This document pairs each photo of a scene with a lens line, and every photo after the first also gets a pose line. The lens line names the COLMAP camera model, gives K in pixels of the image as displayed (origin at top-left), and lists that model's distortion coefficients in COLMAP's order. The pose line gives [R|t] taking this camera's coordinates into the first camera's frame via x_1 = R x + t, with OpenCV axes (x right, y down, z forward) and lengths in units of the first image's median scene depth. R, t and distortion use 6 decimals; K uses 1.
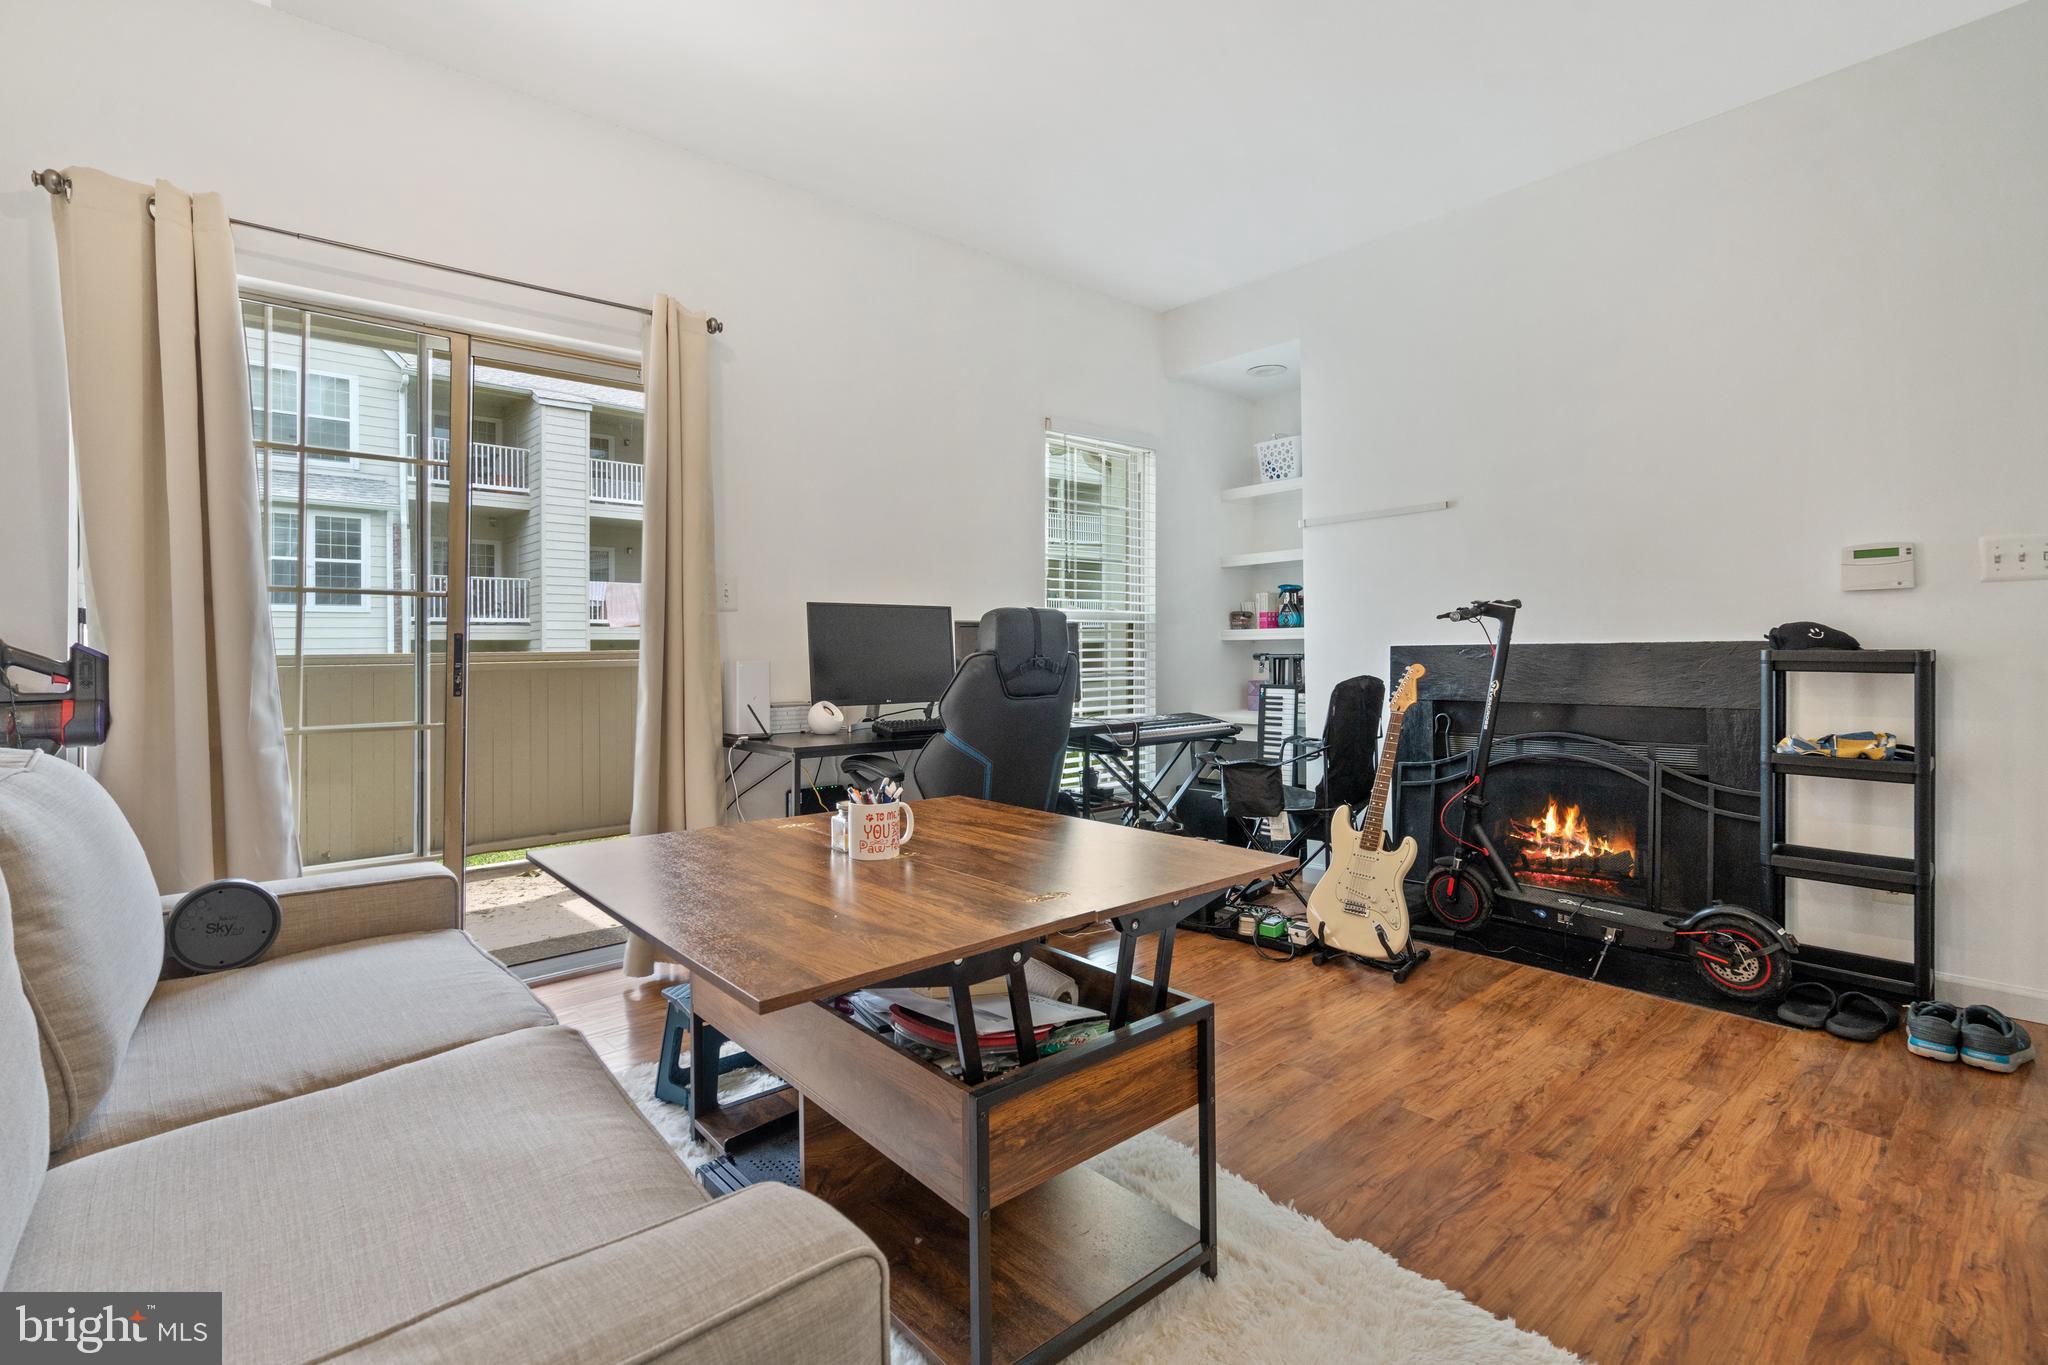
lens RADIAL K [[949.2, 0, 1014.2], [0, 949.2, 644.2], [0, 0, 1]] dist [-0.005635, 0.002504]
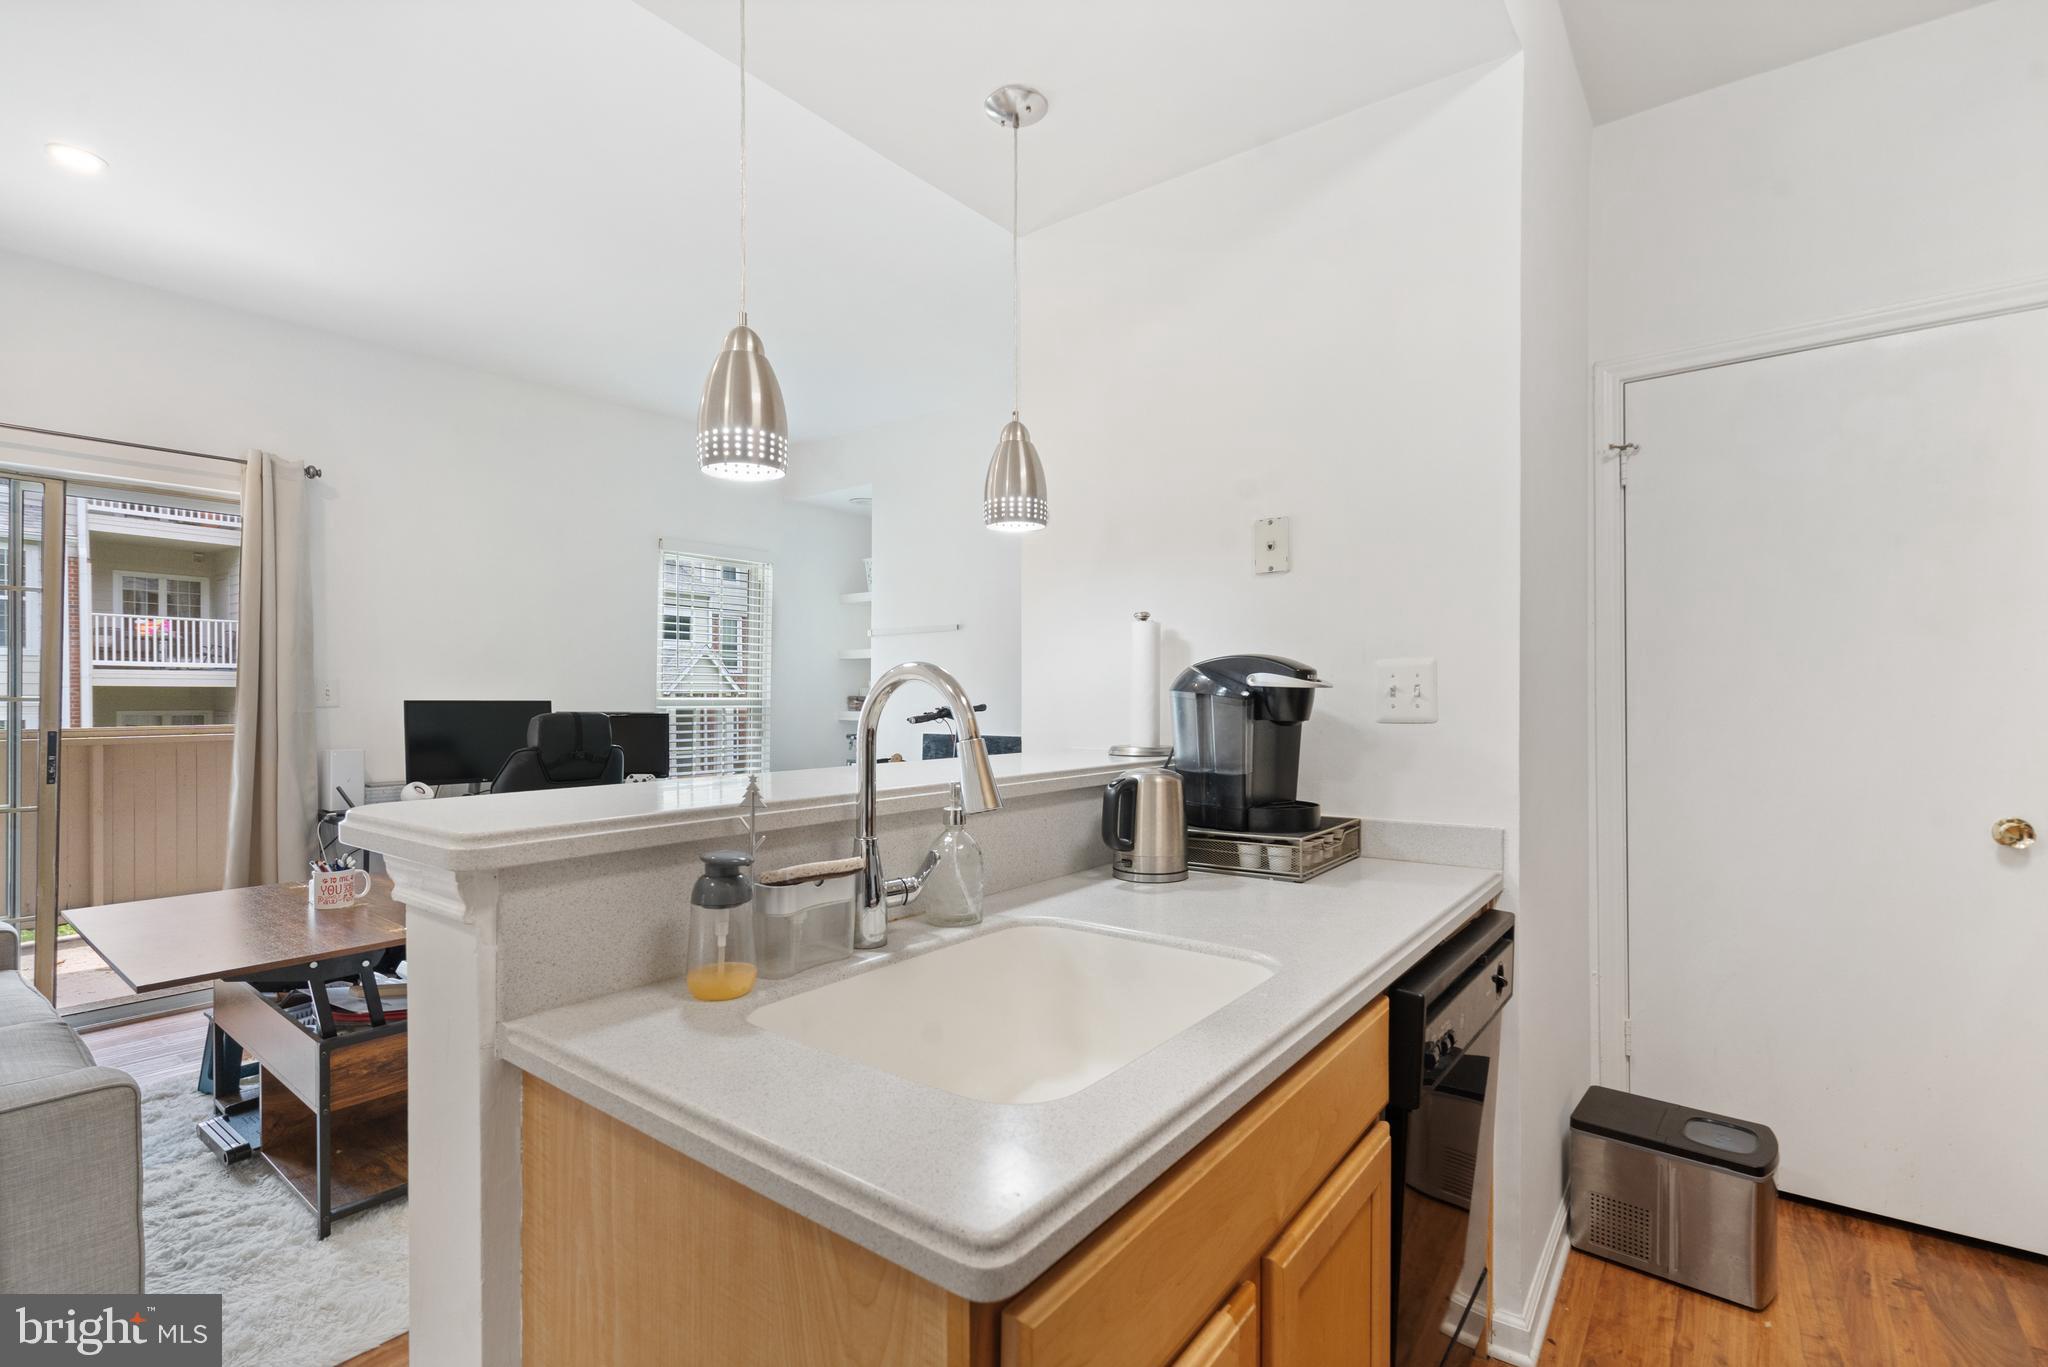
lens RADIAL K [[949.2, 0, 1012.0], [0, 949.2, 701.1], [0, 0, 1]] dist [-0.005635, 0.002504]
pose [[0.981081, 0.011195, 0.193273, 0.332190], [-0.013140, 0.999875, 0.008781, -0.068749], [-0.193150, -0.011154, 0.981106, -0.359802]]
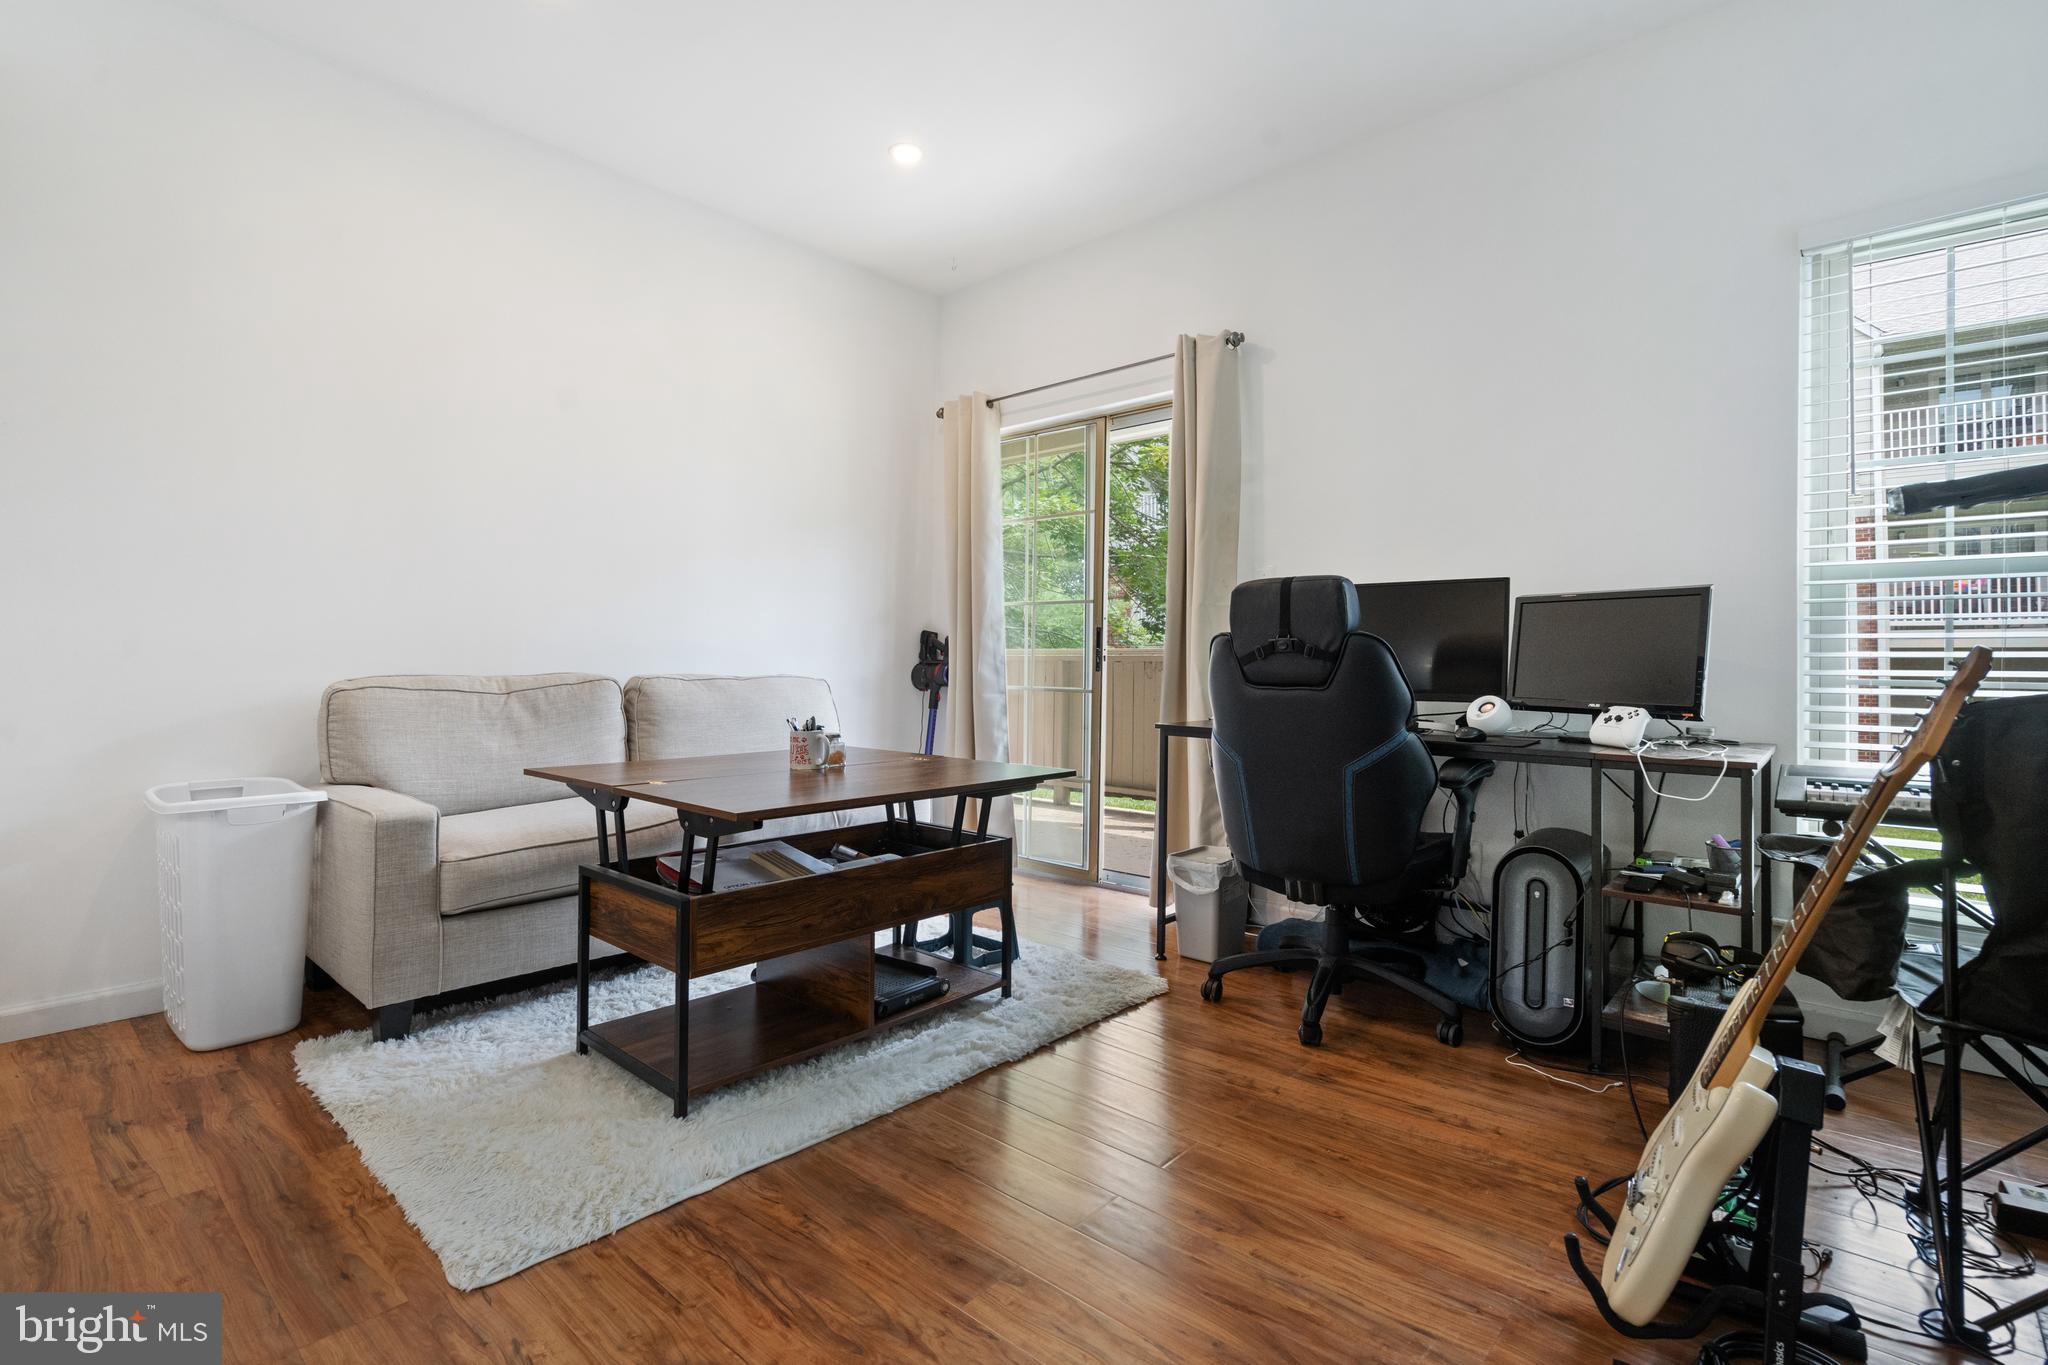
lens RADIAL K [[949.2, 0, 1019.1], [0, 949.2, 676.9], [0, 0, 1]] dist [-0.005635, 0.002504]
pose [[0.119424, 0.014778, -0.992733, 0.740360], [0.000220, 0.999889, 0.014911, 0.031556], [0.992843, -0.001999, 0.119408, 0.641524]]
